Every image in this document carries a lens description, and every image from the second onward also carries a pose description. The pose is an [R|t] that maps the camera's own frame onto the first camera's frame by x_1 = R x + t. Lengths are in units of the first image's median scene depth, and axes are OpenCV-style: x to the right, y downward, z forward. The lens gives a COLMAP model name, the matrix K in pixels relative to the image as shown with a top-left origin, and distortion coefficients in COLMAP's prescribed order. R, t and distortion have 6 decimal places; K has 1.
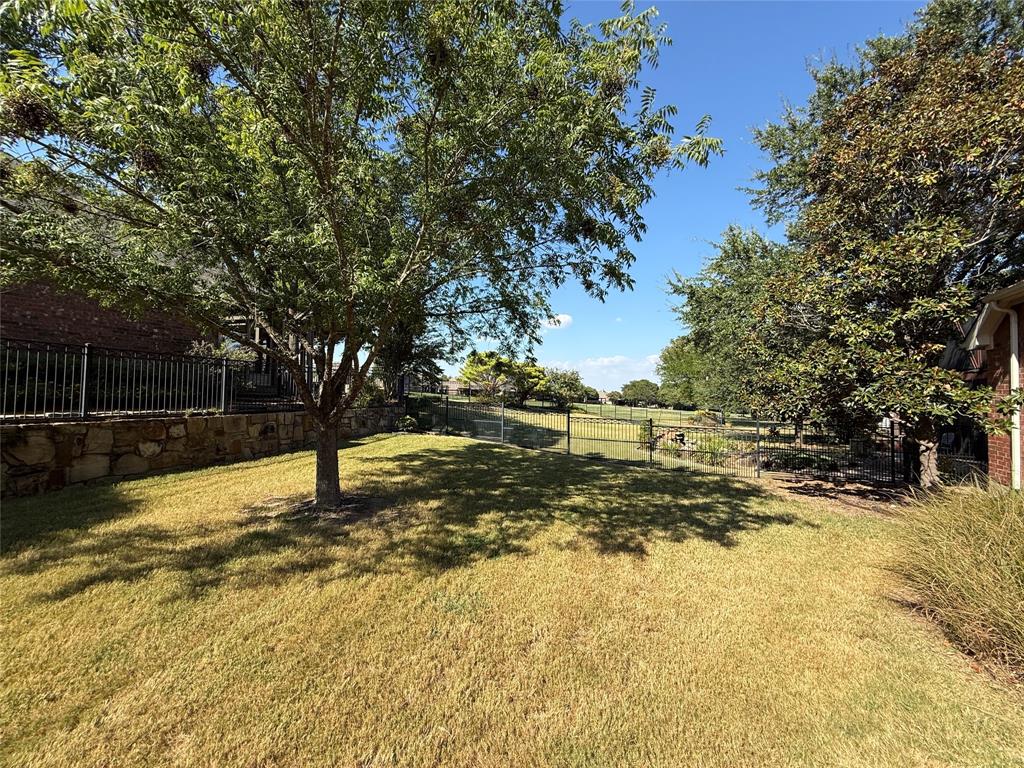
lens RADIAL K [[407.7, 0, 512.0], [0, 407.7, 384.6], [0, 0, 1]] dist [-0.000963, 0.001021]
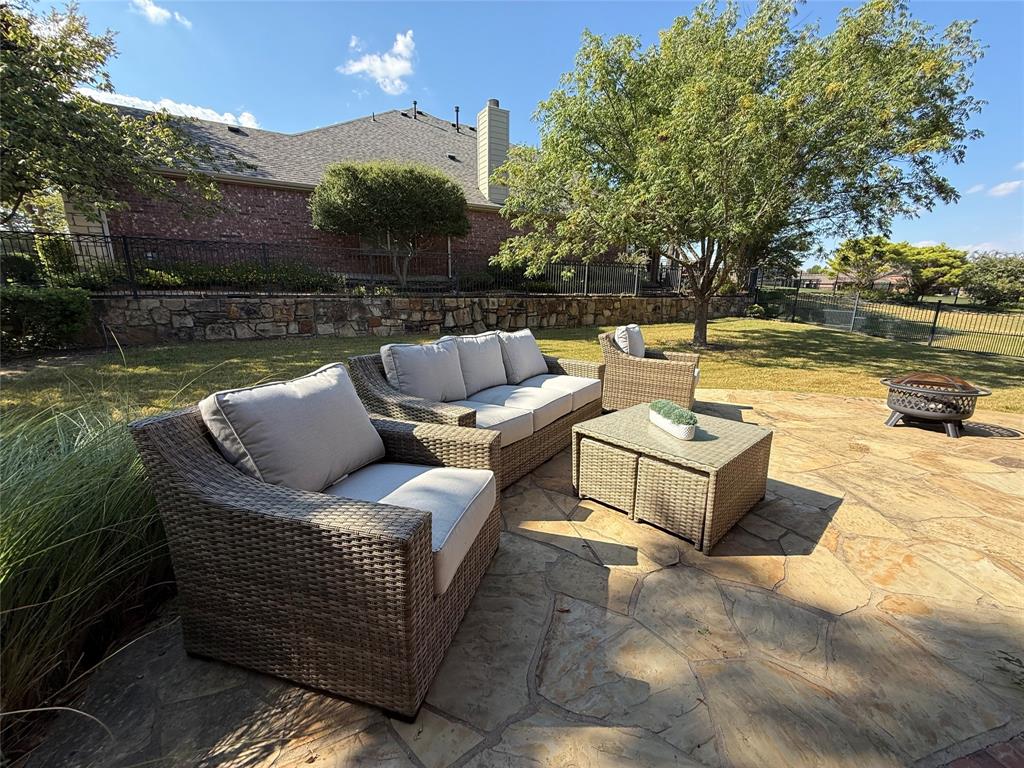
lens RADIAL K [[407.7, 0, 508.9], [0, 407.7, 389.5], [0, 0, 1]] dist [-0.000963, 0.001021]
pose [[0.698616, 0.170434, -0.694901, 0.167643], [0.015892, 0.967279, 0.253216, 0.004252], [0.715320, -0.187944, 0.673048, -0.559329]]
